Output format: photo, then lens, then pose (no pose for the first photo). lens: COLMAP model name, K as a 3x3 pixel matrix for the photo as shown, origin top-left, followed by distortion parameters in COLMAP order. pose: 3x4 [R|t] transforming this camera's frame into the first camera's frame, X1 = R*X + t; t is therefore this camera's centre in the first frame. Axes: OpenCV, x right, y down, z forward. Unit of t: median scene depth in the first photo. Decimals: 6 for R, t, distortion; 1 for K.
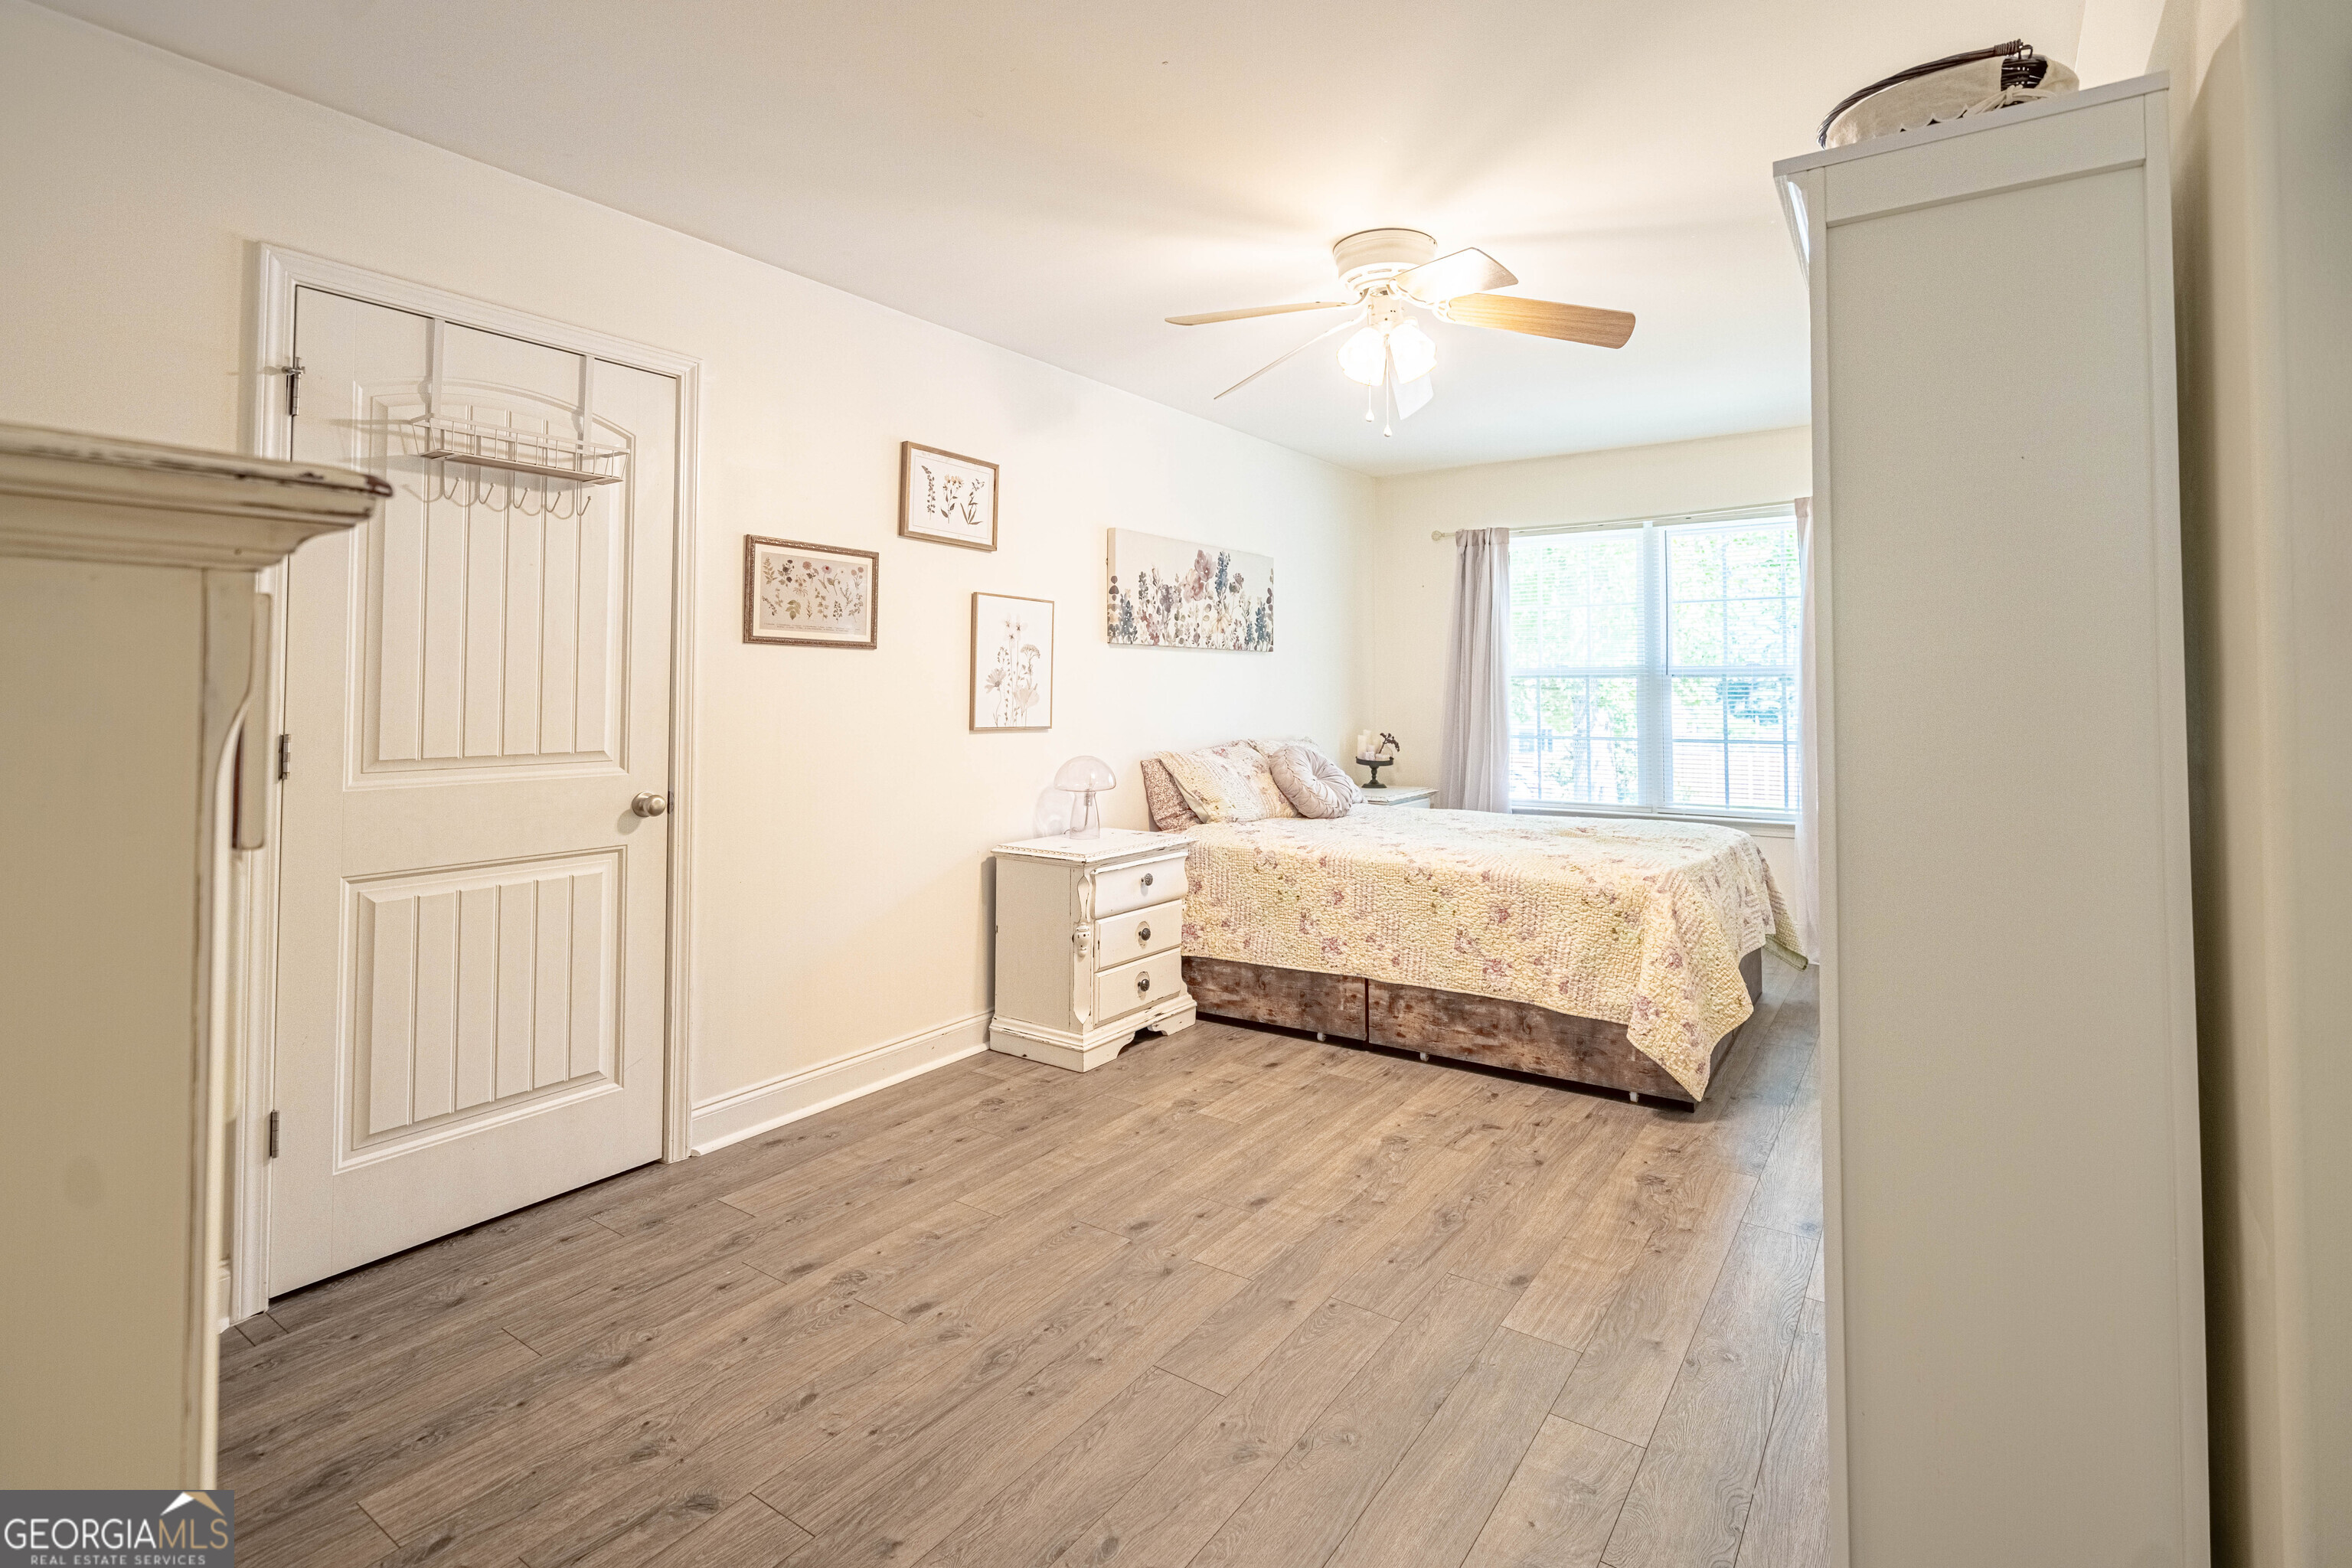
lens RADIAL K [[1091.2, 0, 1180.2], [0, 1091.2, 689.3], [0, 0, 1]] dist [-0.002673, 0.001481]
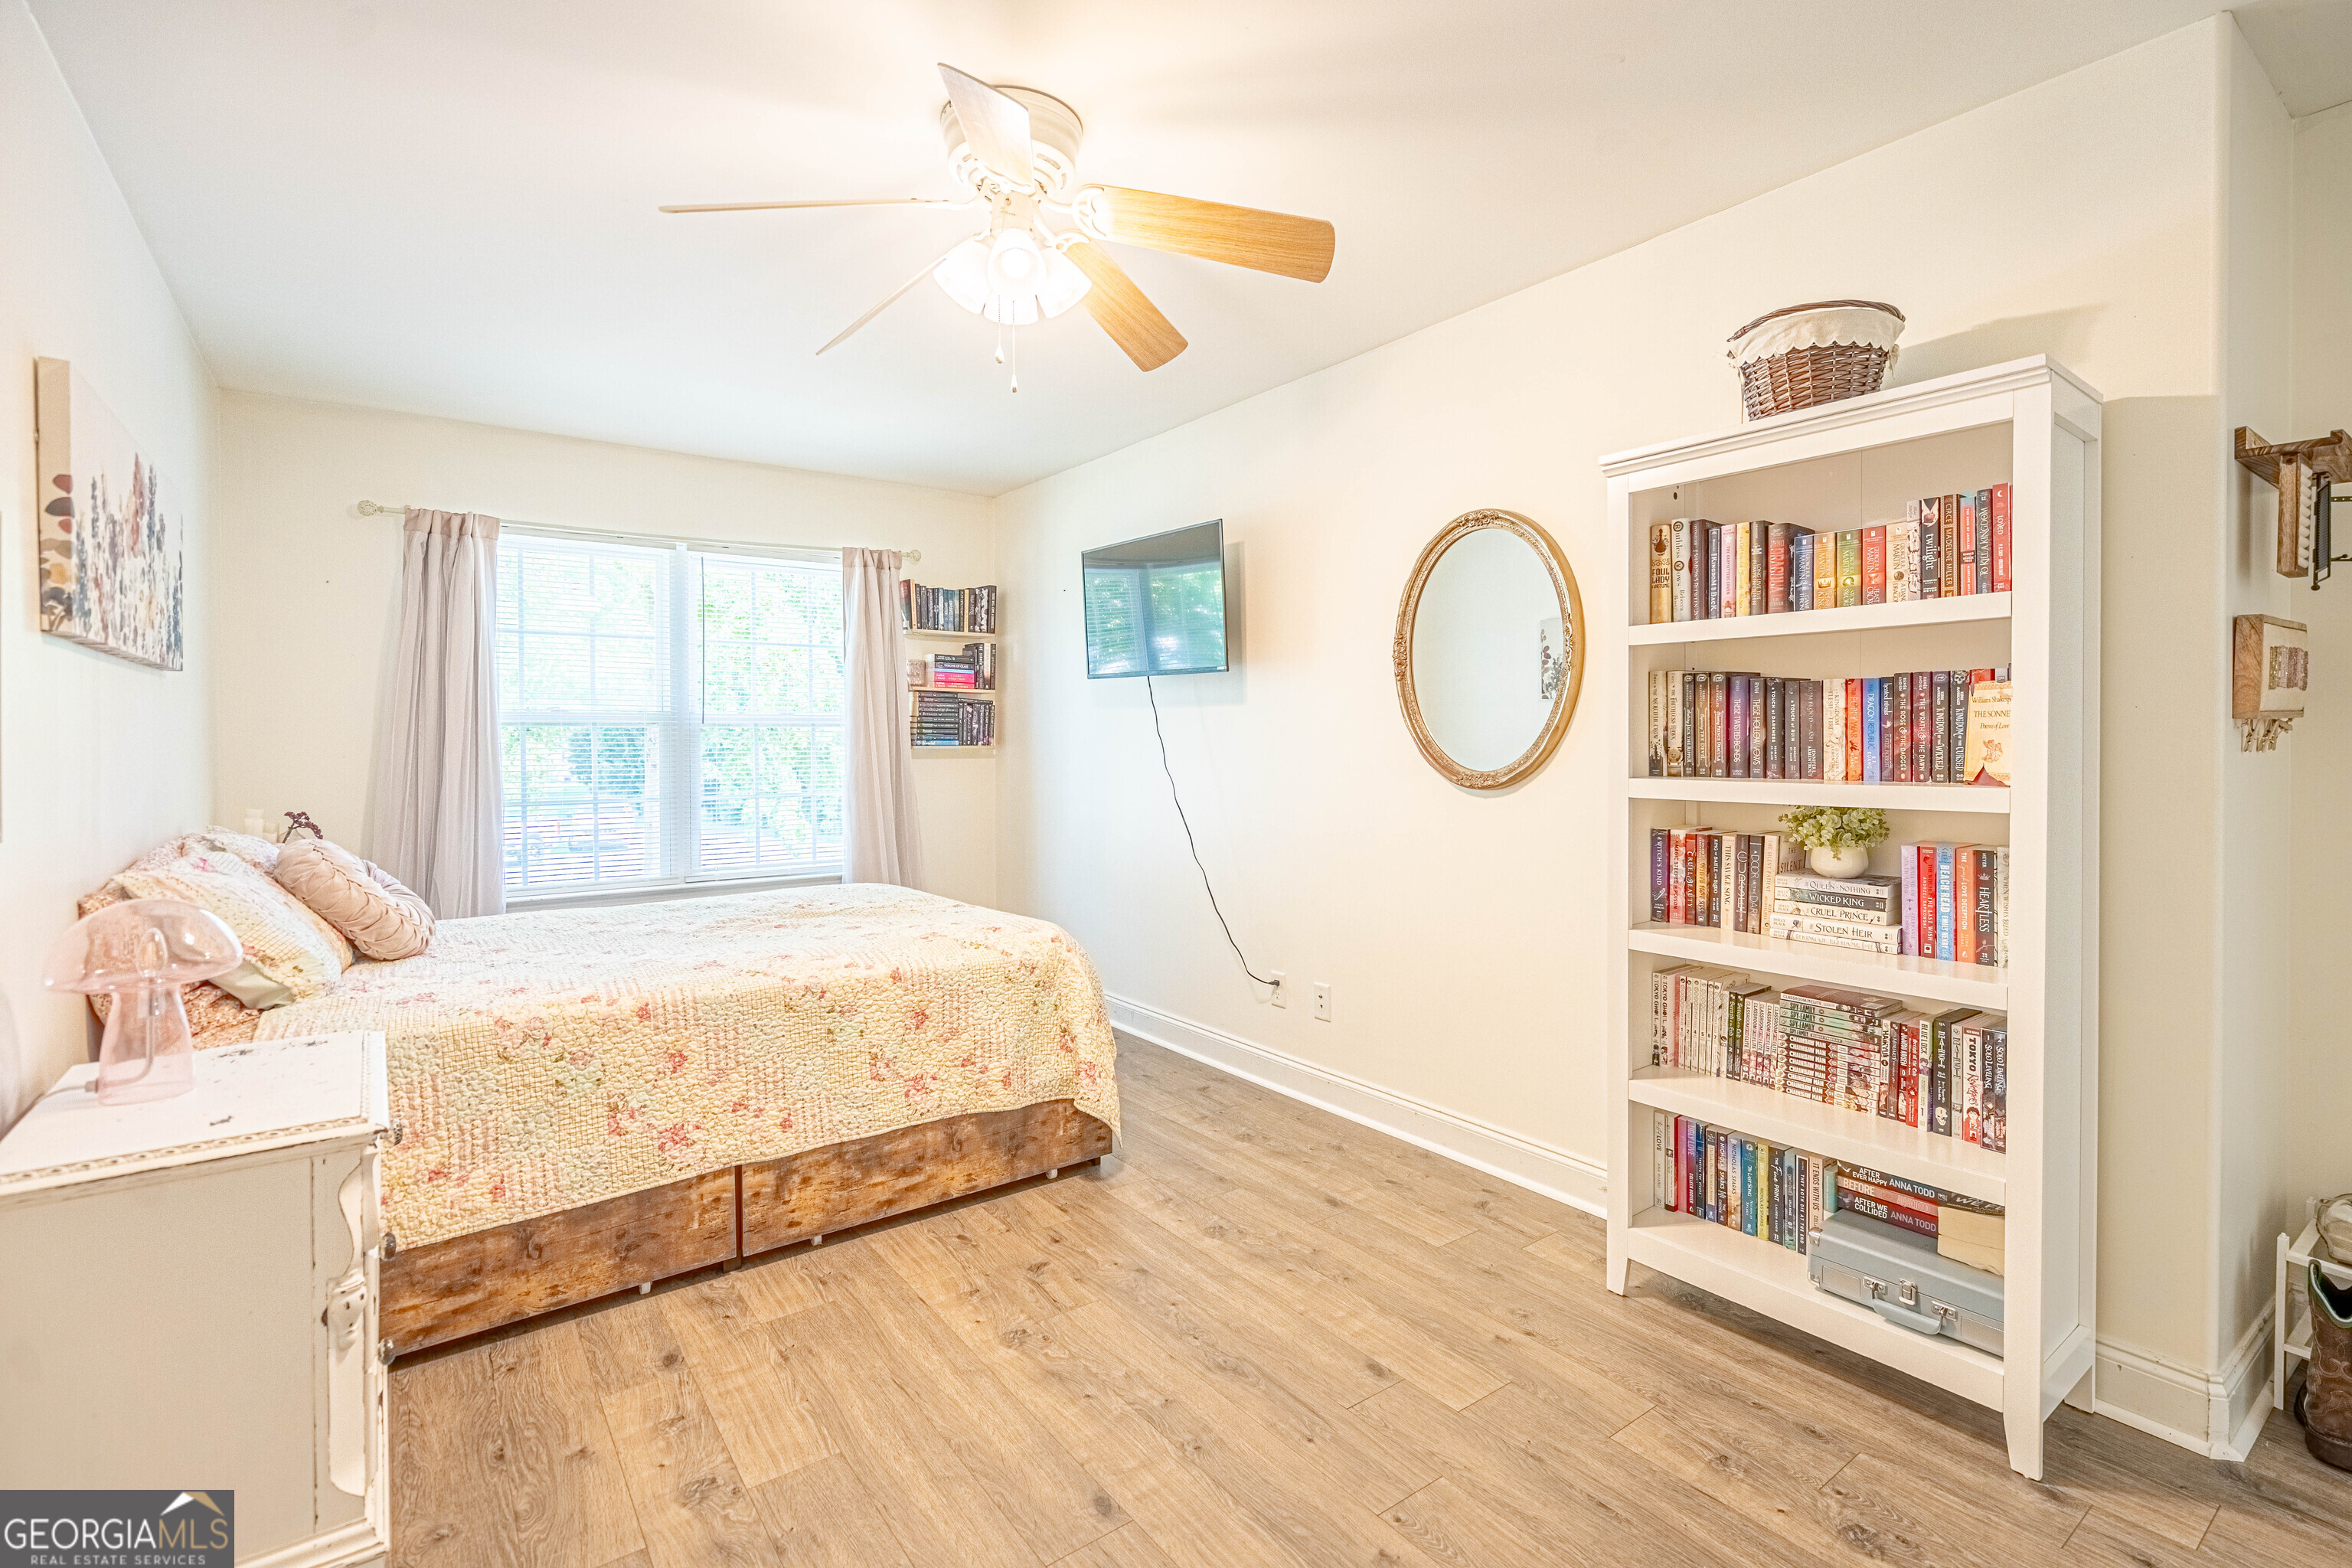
lens RADIAL K [[1091.2, 0, 1174.2], [0, 1091.2, 765.1], [0, 0, 1]] dist [-0.002673, 0.001481]
pose [[0.326880, -0.022530, 0.944797, -0.393760], [0.001416, 0.999726, 0.023350, 0.000260], [-0.945065, -0.006295, 0.326823, 0.546968]]
